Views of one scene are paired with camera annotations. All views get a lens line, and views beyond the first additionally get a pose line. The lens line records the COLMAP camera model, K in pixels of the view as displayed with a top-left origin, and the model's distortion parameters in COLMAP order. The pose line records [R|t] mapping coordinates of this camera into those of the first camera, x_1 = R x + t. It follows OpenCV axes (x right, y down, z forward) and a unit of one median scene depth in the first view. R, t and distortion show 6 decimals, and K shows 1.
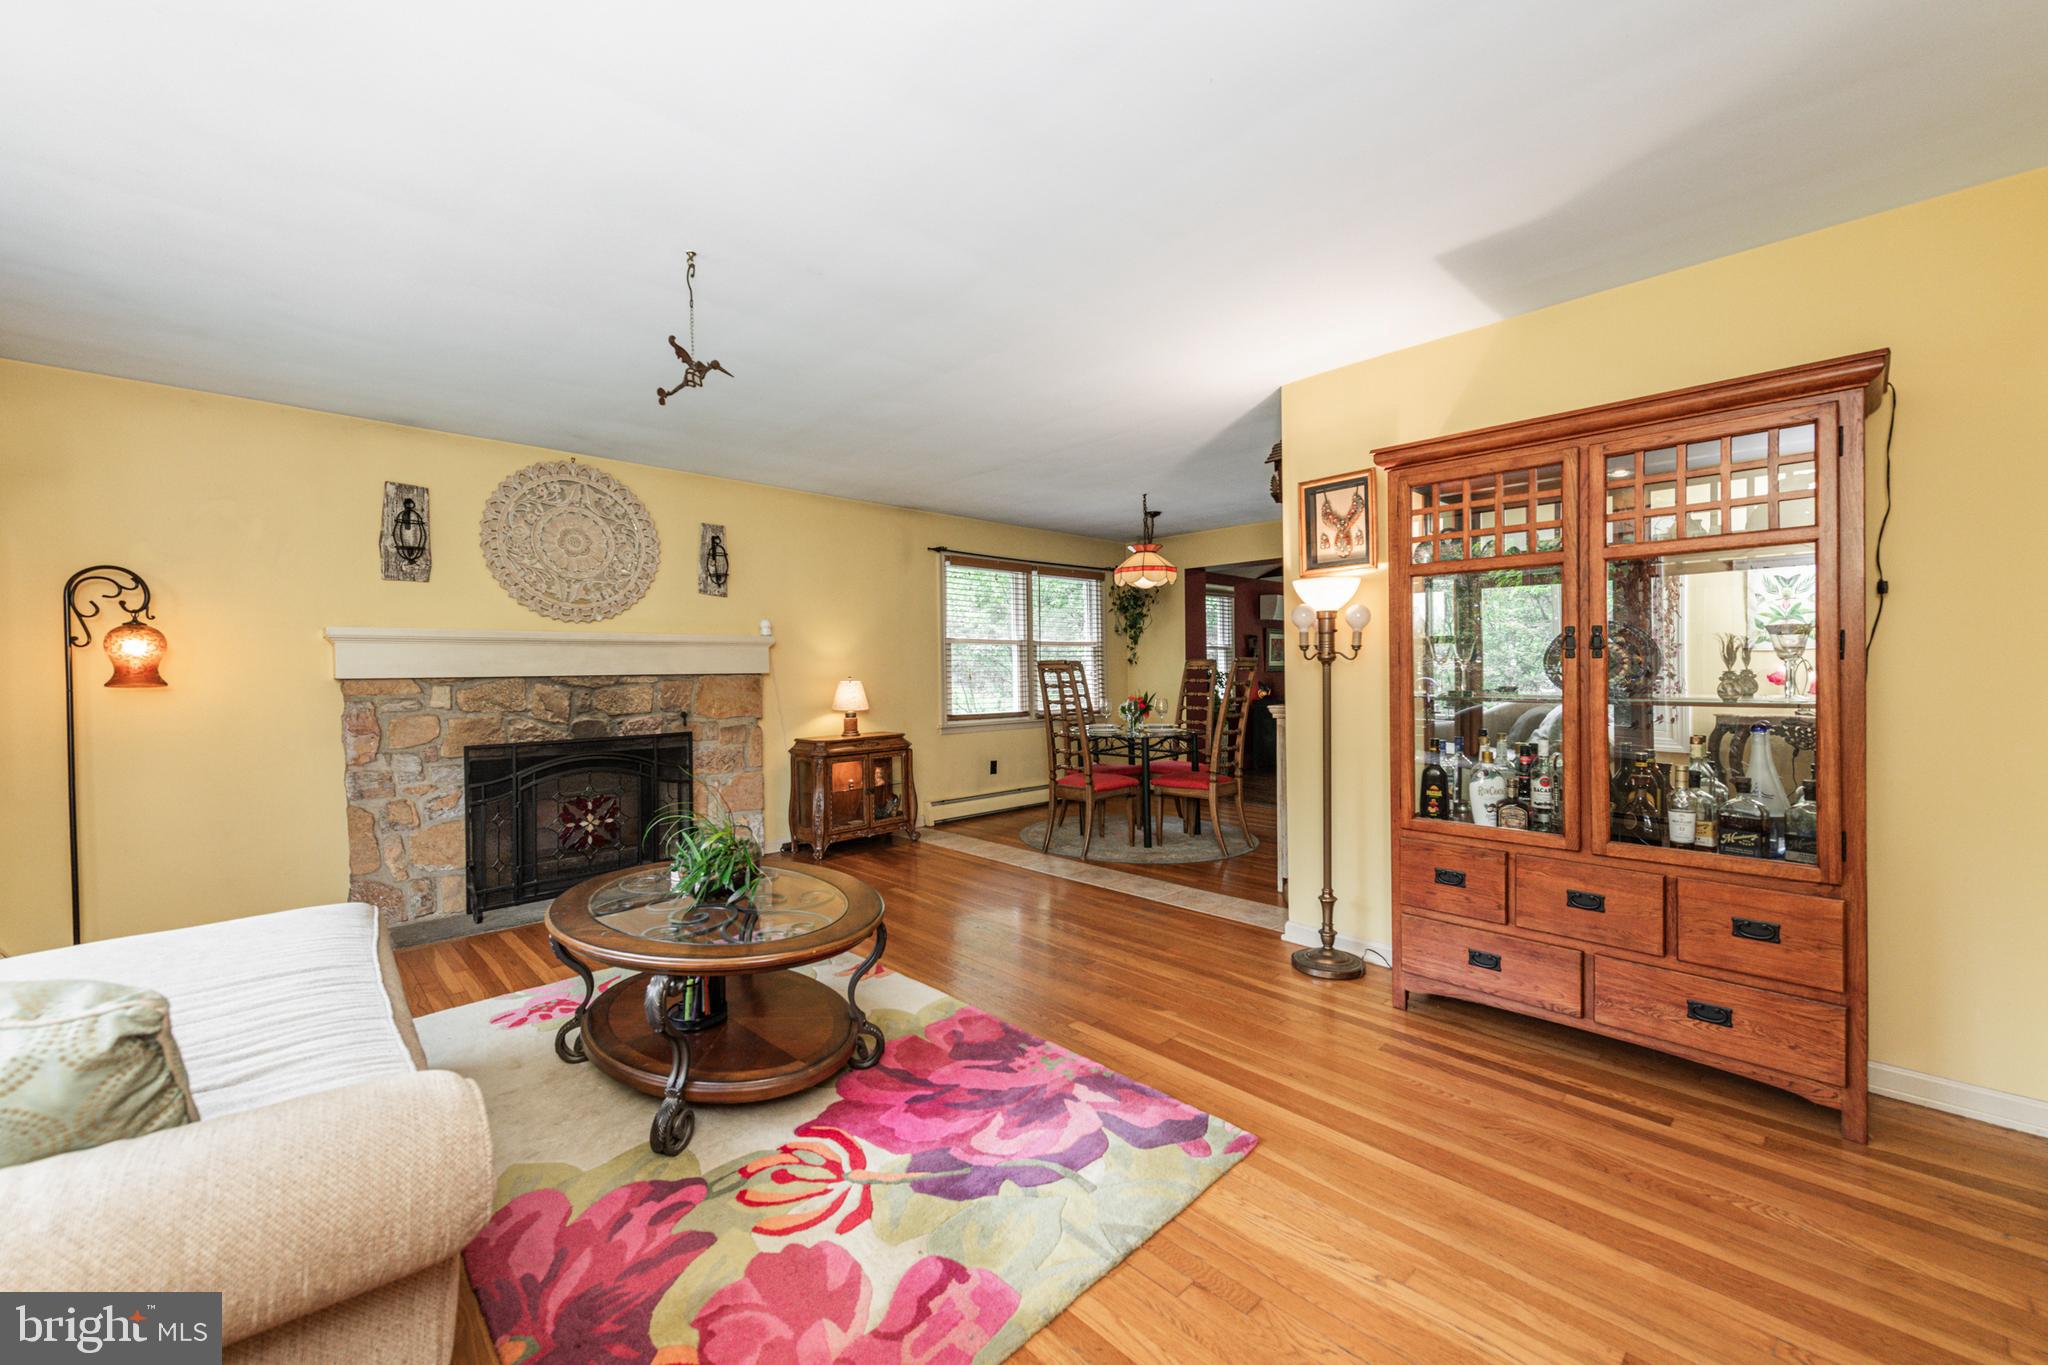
lens RADIAL K [[792.2, 0, 1033.4], [0, 792.2, 675.6], [0, 0, 1]] dist [0.012535, -0.000112]
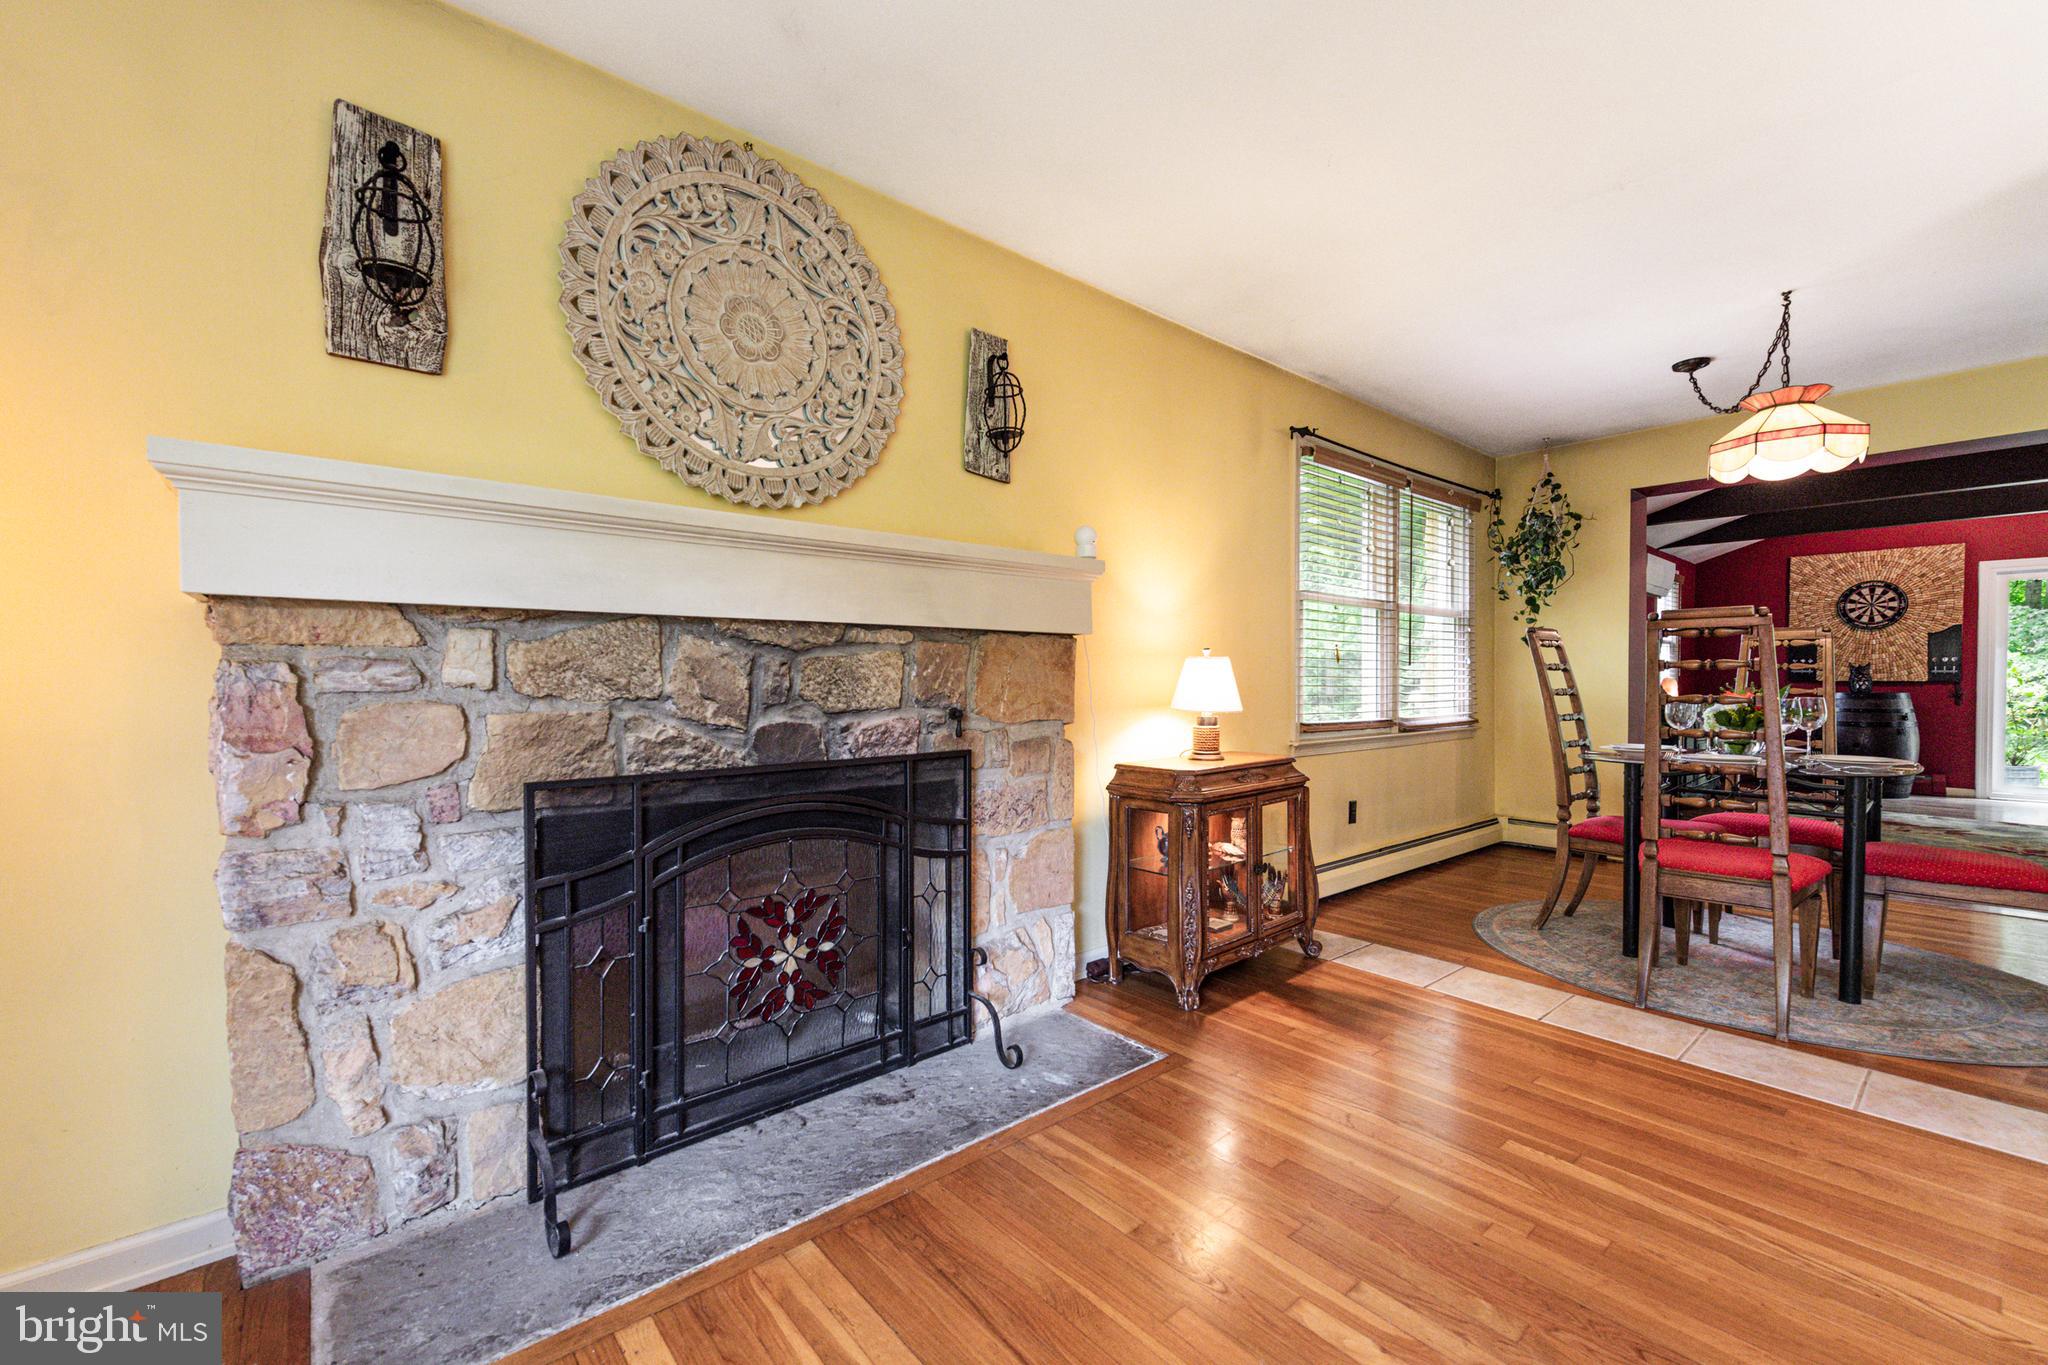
lens RADIAL K [[843.0, 0, 1014.3], [0, 843.0, 692.1], [0, 0, 1]] dist [0.014113, -0.003405]
pose [[0.996304, 0.009331, -0.085385, -0.398586], [-0.008546, 0.999918, 0.009557, 0.033968], [0.085467, -0.008792, 0.996302, 0.550463]]
